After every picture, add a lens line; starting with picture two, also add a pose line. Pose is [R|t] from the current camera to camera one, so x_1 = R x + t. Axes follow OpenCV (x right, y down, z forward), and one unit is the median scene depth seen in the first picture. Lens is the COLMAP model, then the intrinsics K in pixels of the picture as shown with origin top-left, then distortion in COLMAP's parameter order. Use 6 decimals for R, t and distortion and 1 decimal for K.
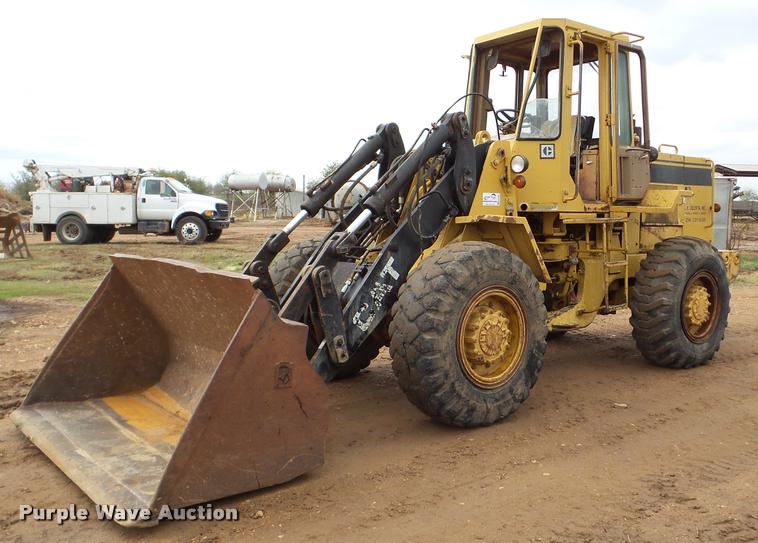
lens RADIAL K [[691.0, 0, 379.0], [0, 691.0, 271.5], [0, 0, 1]] dist [-0.062123, 0.004761]
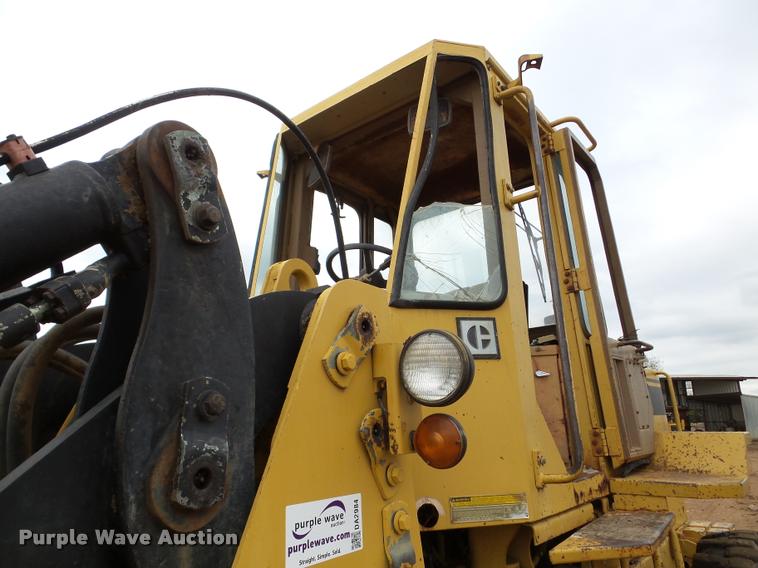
lens RADIAL K [[522.8, 0, 379.0], [0, 522.8, 284.0], [0, 0, 1]] dist [0.007345, -0.008717]
pose [[0.960710, 0.042524, 0.274276, 0.121238], [0.056724, 0.937254, -0.344002, -0.111492], [-0.271694, 0.346045, 0.898017, 0.762638]]
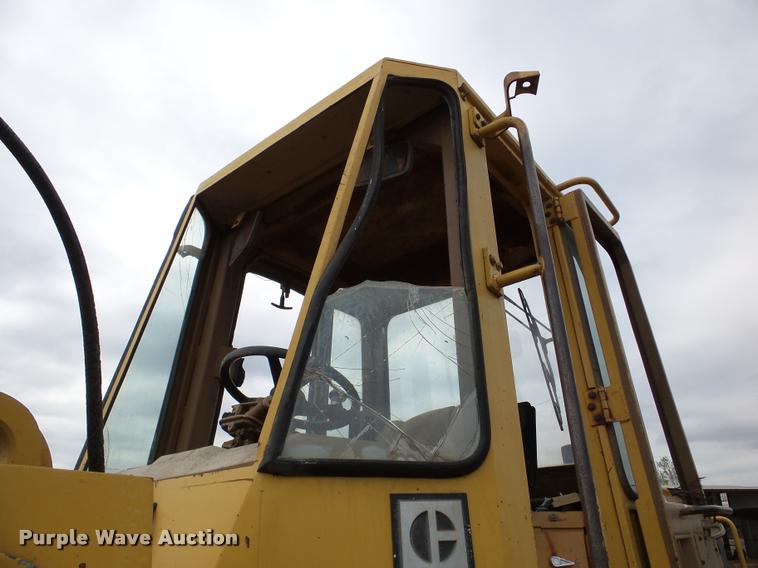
lens RADIAL K [[522.8, 0, 379.0], [0, 522.8, 284.0], [0, 0, 1]] dist [0.007345, -0.008717]
pose [[0.966070, 0.101108, 0.237669, 0.191261], [0.035177, 0.860111, -0.508893, -0.162389], [-0.255875, 0.499986, 0.827371, 0.854397]]
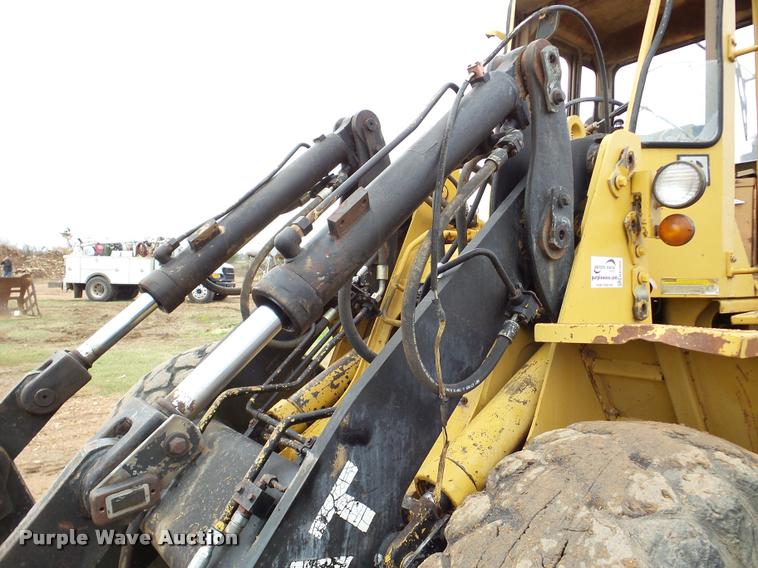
lens RADIAL K [[522.8, 0, 379.0], [0, 522.8, 284.0], [0, 0, 1]] dist [0.007345, -0.008717]
pose [[0.999774, 0.006311, 0.020298, 0.022116], [-0.004939, 0.997743, -0.066969, -0.071684], [-0.020675, 0.066853, 0.997549, 0.650016]]
